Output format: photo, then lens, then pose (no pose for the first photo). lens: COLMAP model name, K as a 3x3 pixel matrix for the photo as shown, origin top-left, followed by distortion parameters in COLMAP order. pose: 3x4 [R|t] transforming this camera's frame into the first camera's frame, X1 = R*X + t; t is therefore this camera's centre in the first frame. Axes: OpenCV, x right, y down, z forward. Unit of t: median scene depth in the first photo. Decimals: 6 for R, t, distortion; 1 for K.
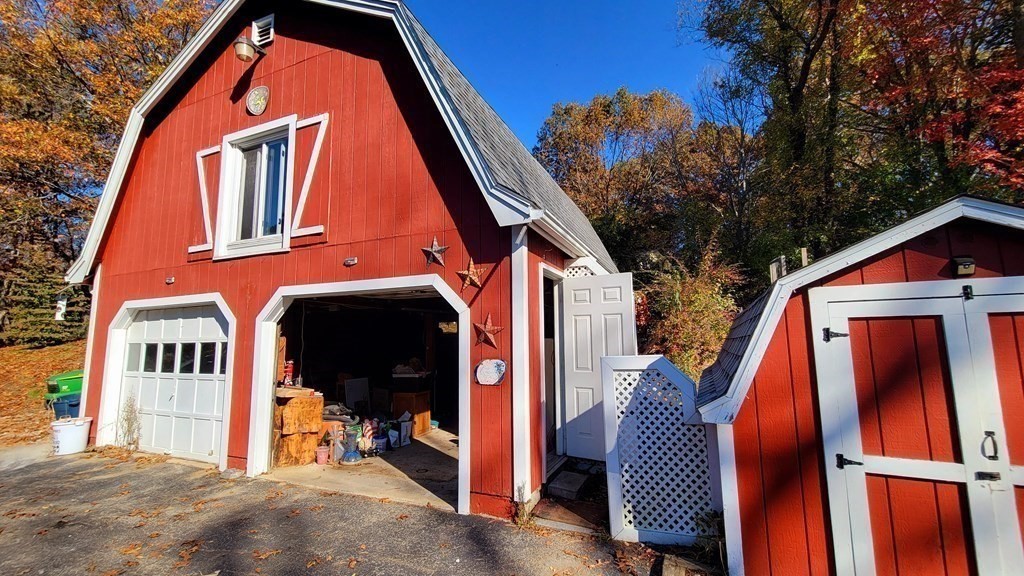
lens RADIAL K [[417.2, 0, 512.7], [0, 417.2, 287.5], [0, 0, 1]] dist [0.002523, 0.000265]
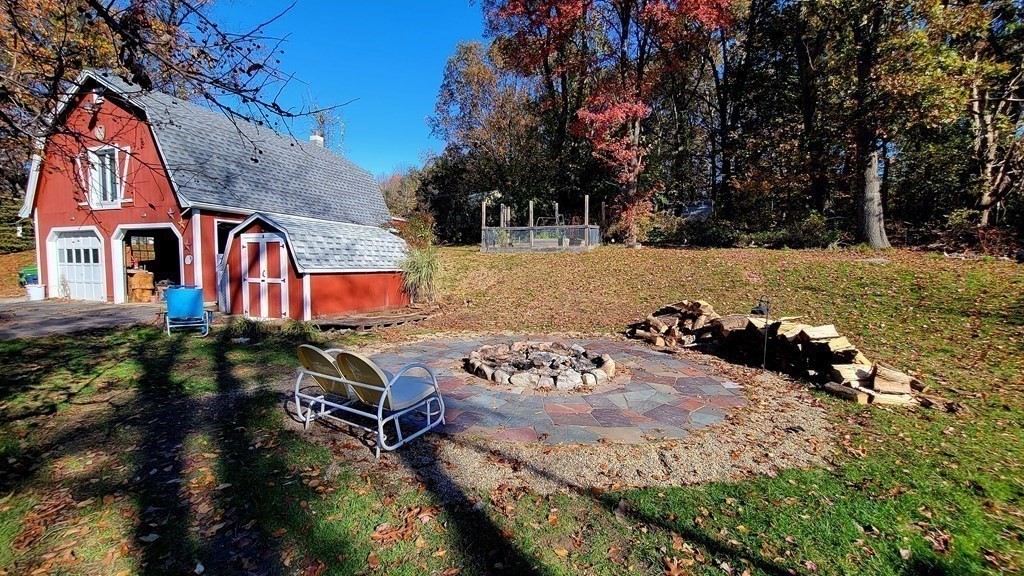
lens RADIAL K [[417.2, 0, 509.8], [0, 417.2, 287.0], [0, 0, 1]] dist [0.002523, 0.000265]
pose [[0.998902, 0.016170, 0.043970, 1.296461], [-0.023904, 0.983099, 0.181507, -0.115028], [-0.040291, -0.182359, 0.982406, -1.220744]]
